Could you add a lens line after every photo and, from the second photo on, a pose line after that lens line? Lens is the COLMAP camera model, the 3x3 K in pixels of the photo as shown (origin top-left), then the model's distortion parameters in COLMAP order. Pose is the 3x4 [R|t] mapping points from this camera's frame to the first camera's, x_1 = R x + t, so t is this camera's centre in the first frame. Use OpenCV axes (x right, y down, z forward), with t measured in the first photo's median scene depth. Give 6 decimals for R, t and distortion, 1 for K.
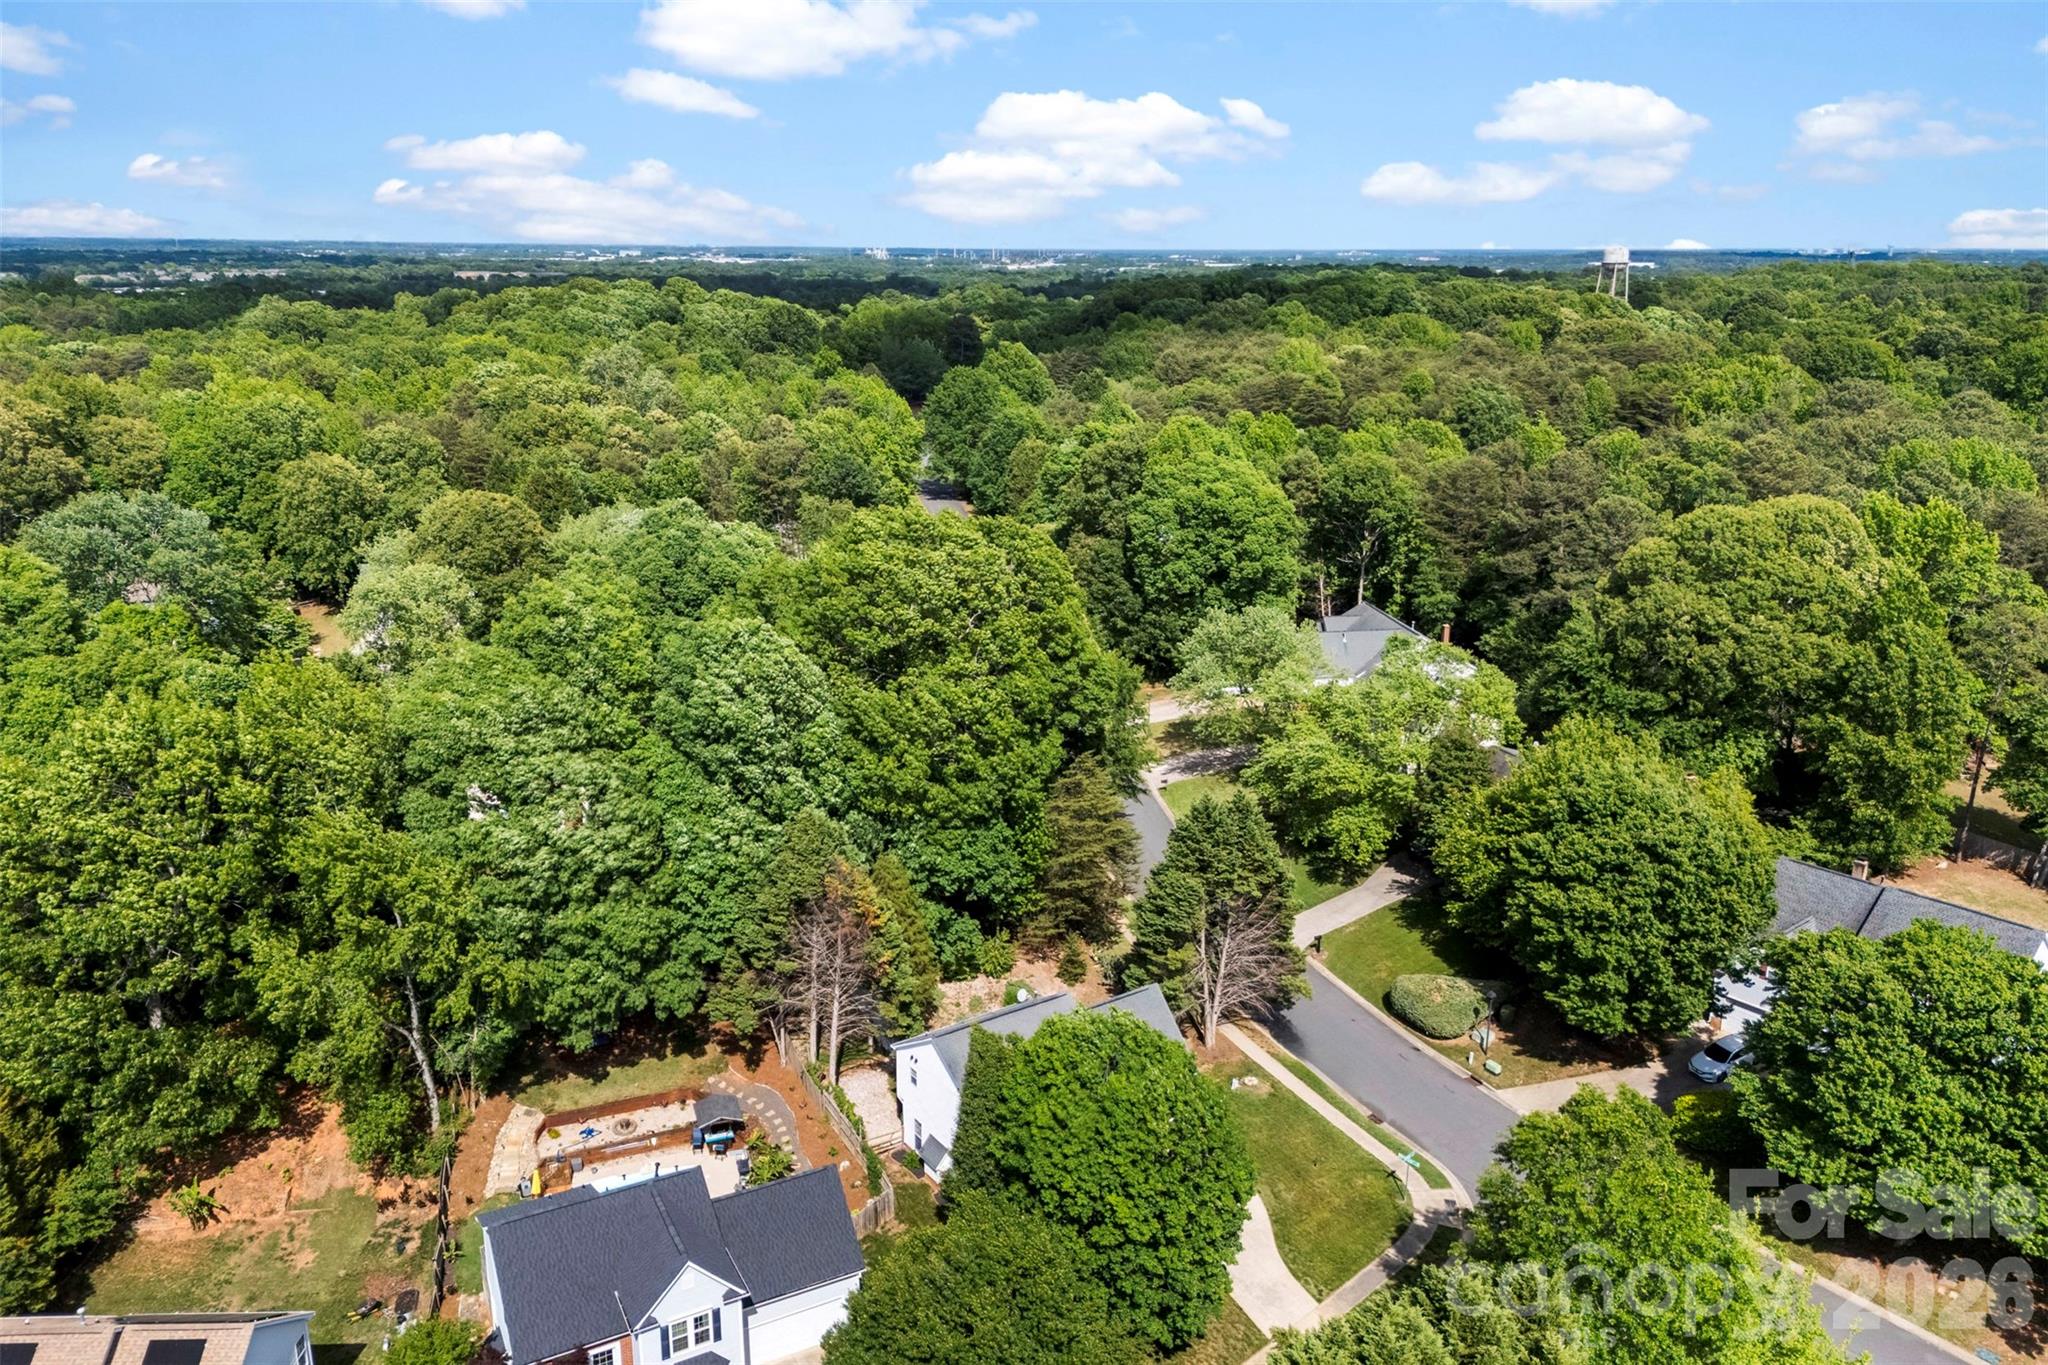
lens RADIAL K [[1554.9, 0, 1028.9], [0, 1554.9, 714.7], [0, 0, 1]] dist [0.111363, -0.002543]
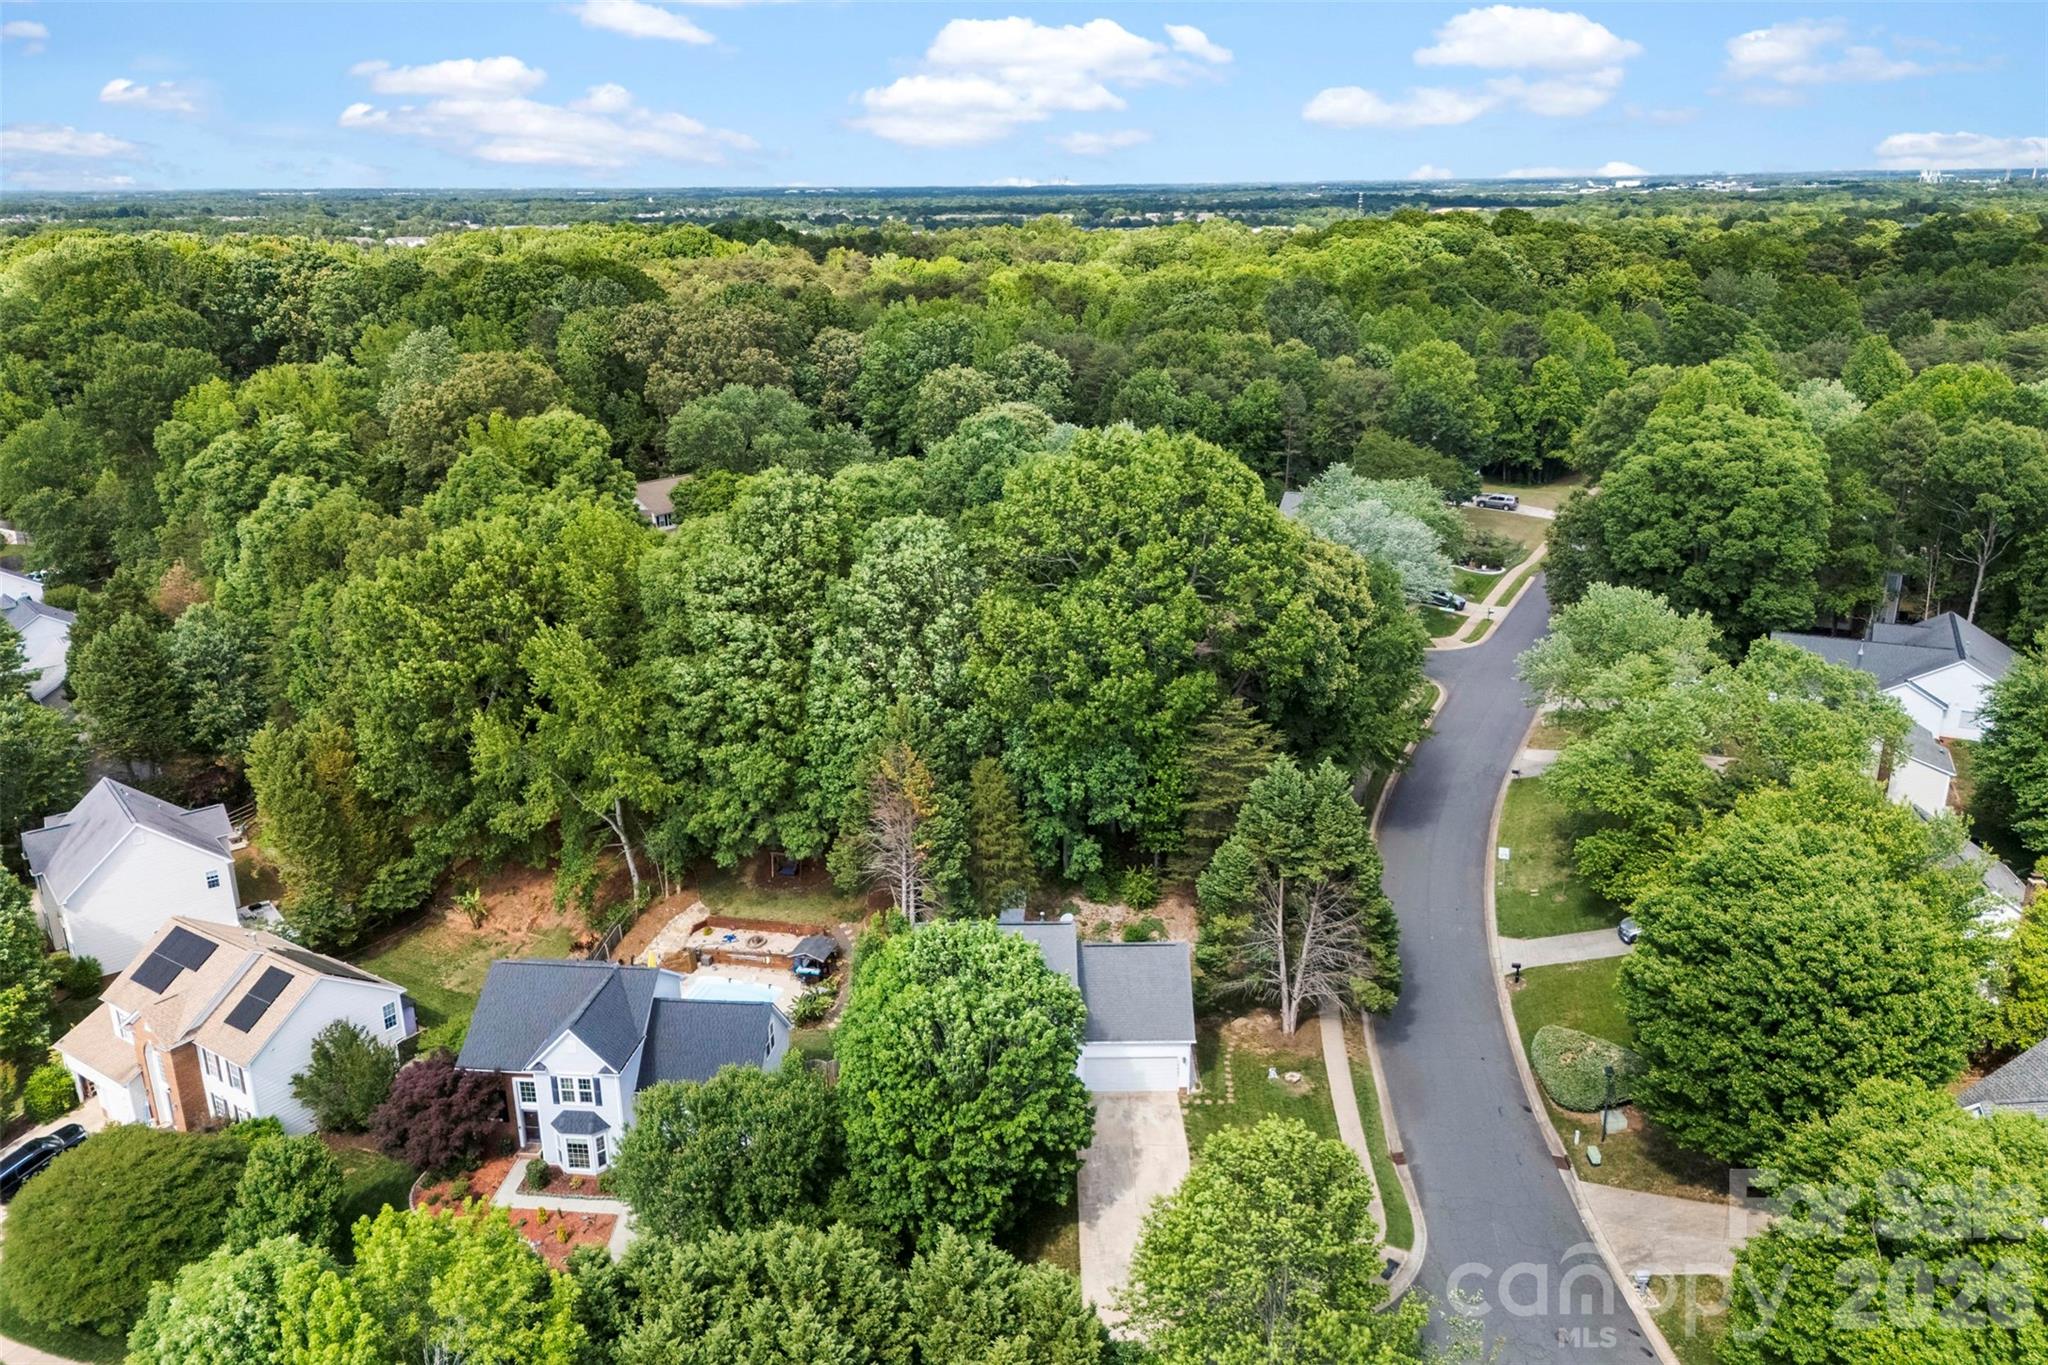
lens RADIAL K [[1554.9, 0, 1028.9], [0, 1554.9, 714.7], [0, 0, 1]] dist [0.111363, -0.002543]
pose [[0.820673, 0.175210, -0.543872, 0.508611], [-0.155424, 0.984389, 0.082596, -0.030186], [0.549853, 0.016746, 0.835093, 0.147599]]
